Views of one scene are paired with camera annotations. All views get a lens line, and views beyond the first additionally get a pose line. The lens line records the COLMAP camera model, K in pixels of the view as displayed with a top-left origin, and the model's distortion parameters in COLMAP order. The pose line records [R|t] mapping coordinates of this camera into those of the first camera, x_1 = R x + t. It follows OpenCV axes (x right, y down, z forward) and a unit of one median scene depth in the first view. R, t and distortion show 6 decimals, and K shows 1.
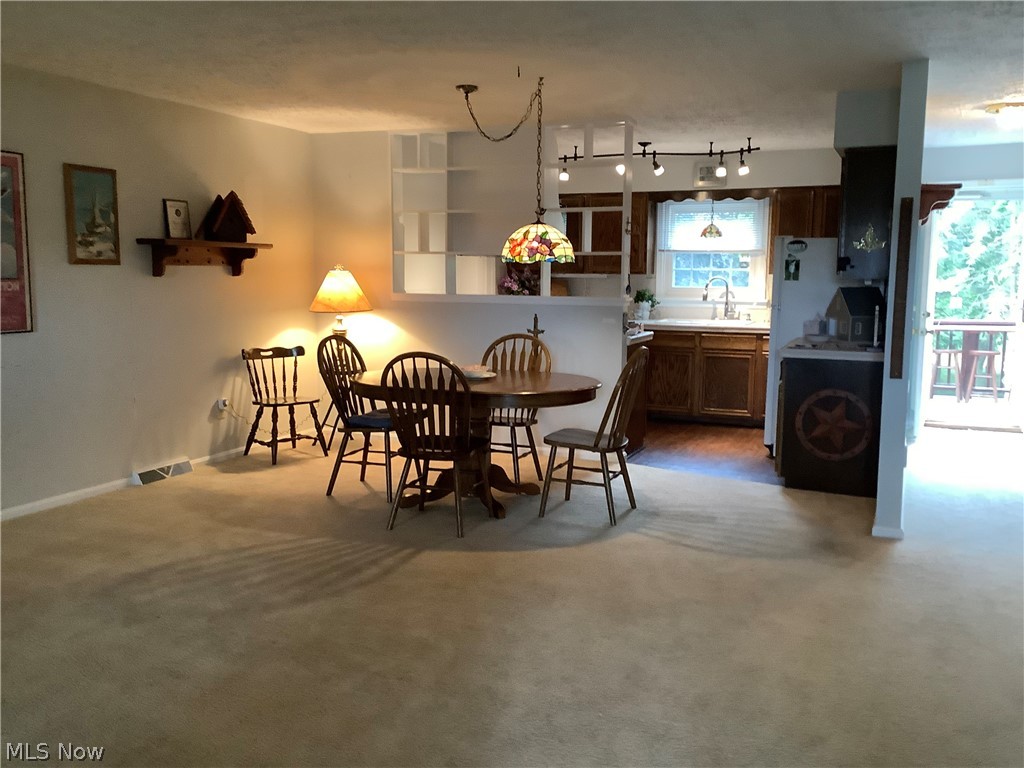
lens RADIAL K [[929.3, 0, 524.7], [0, 929.3, 382.0], [0, 0, 1]] dist [0.170290, -0.246040]
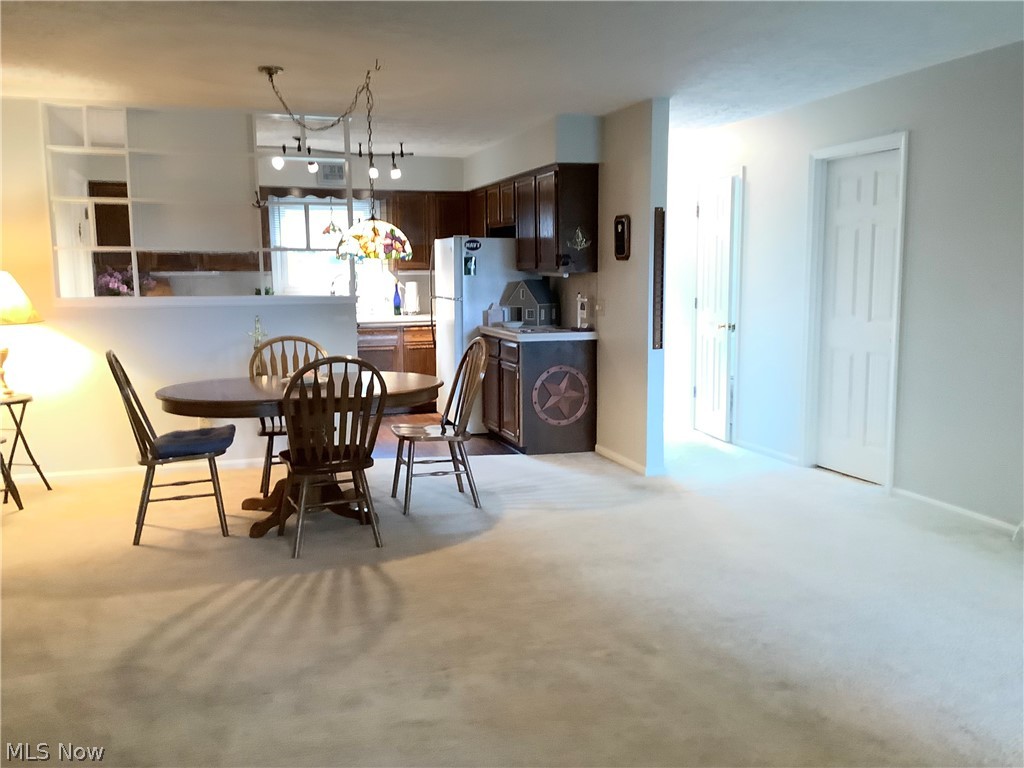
lens RADIAL K [[929.3, 0, 524.7], [0, 929.3, 382.0], [0, 0, 1]] dist [0.170290, -0.246040]
pose [[0.751630, -0.095231, 0.652674, -0.469519], [0.093730, 0.994902, 0.037223, -0.019743], [-0.652891, 0.033197, 0.756724, 0.140760]]
